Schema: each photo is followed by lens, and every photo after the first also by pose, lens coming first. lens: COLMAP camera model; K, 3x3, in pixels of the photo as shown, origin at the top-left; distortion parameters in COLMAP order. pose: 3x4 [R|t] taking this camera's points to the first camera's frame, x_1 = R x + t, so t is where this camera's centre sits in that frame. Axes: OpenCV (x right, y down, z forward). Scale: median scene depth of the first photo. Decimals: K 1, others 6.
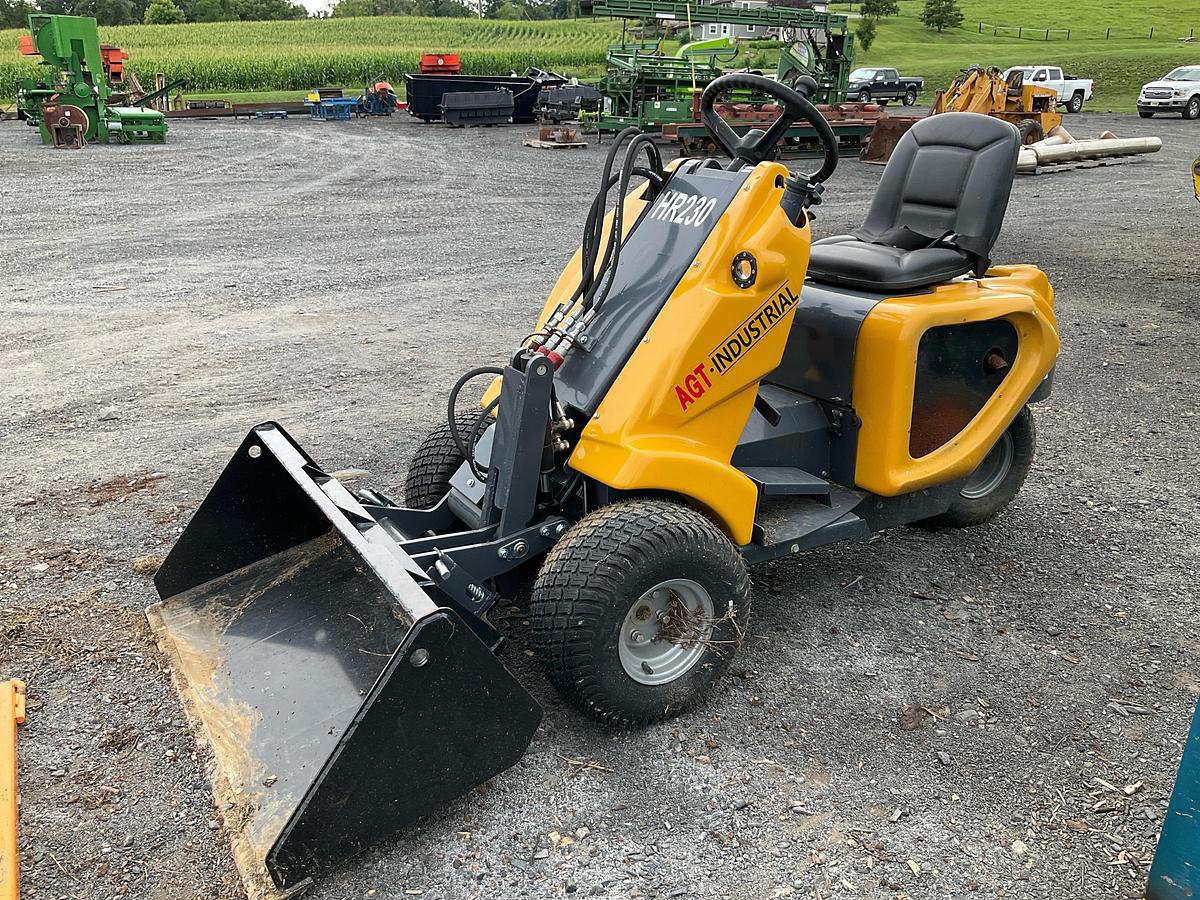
lens RADIAL K [[1007.6, 0, 610.9], [0, 1007.6, 448.0], [0, 0, 1]] dist [0.048741, -0.100291]
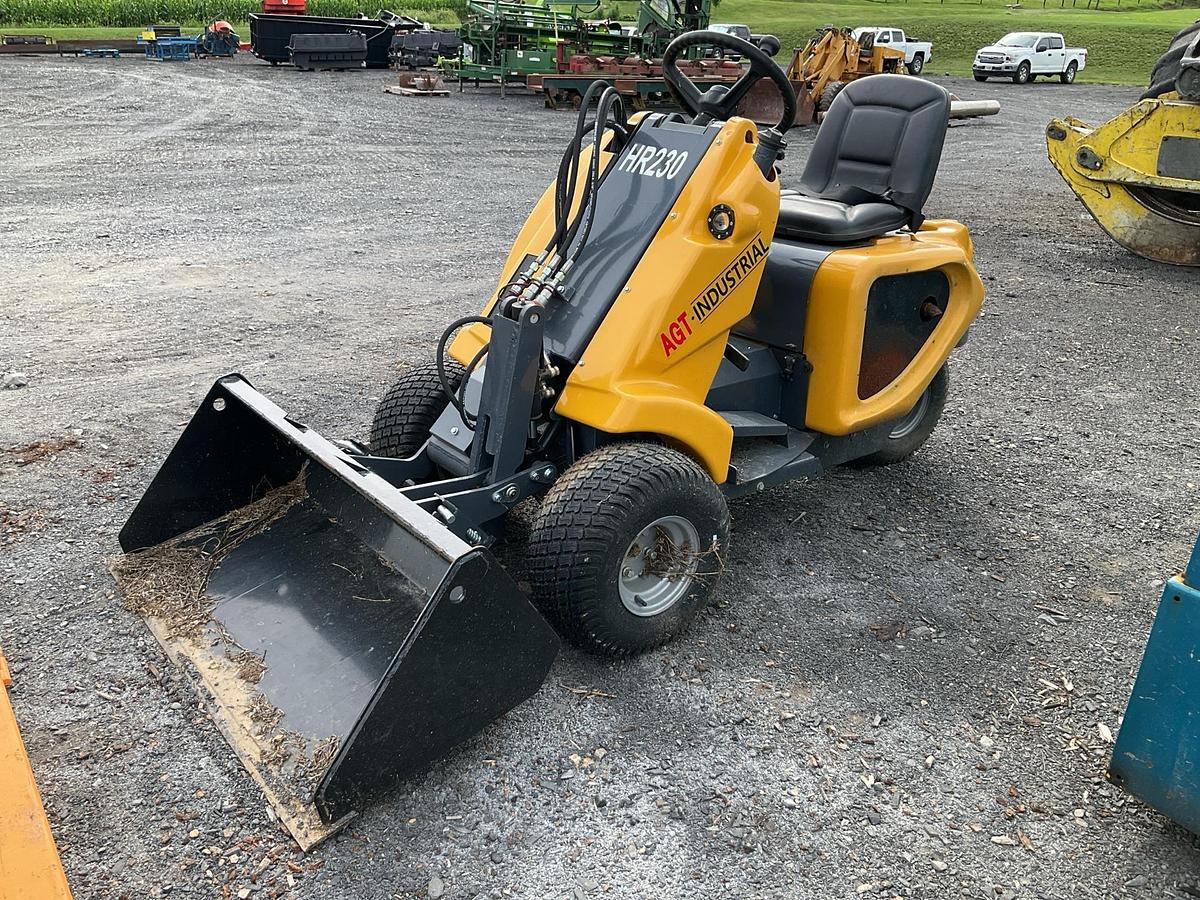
lens RADIAL K [[1007.6, 0, 599.4], [0, 1007.6, 454.7], [0, 0, 1]] dist [0.048741, -0.100291]
pose [[0.989743, -0.023495, 0.140913, -0.131091], [0.016471, 0.998573, 0.050803, 0.008857], [-0.141906, -0.047961, 0.988718, -0.028326]]
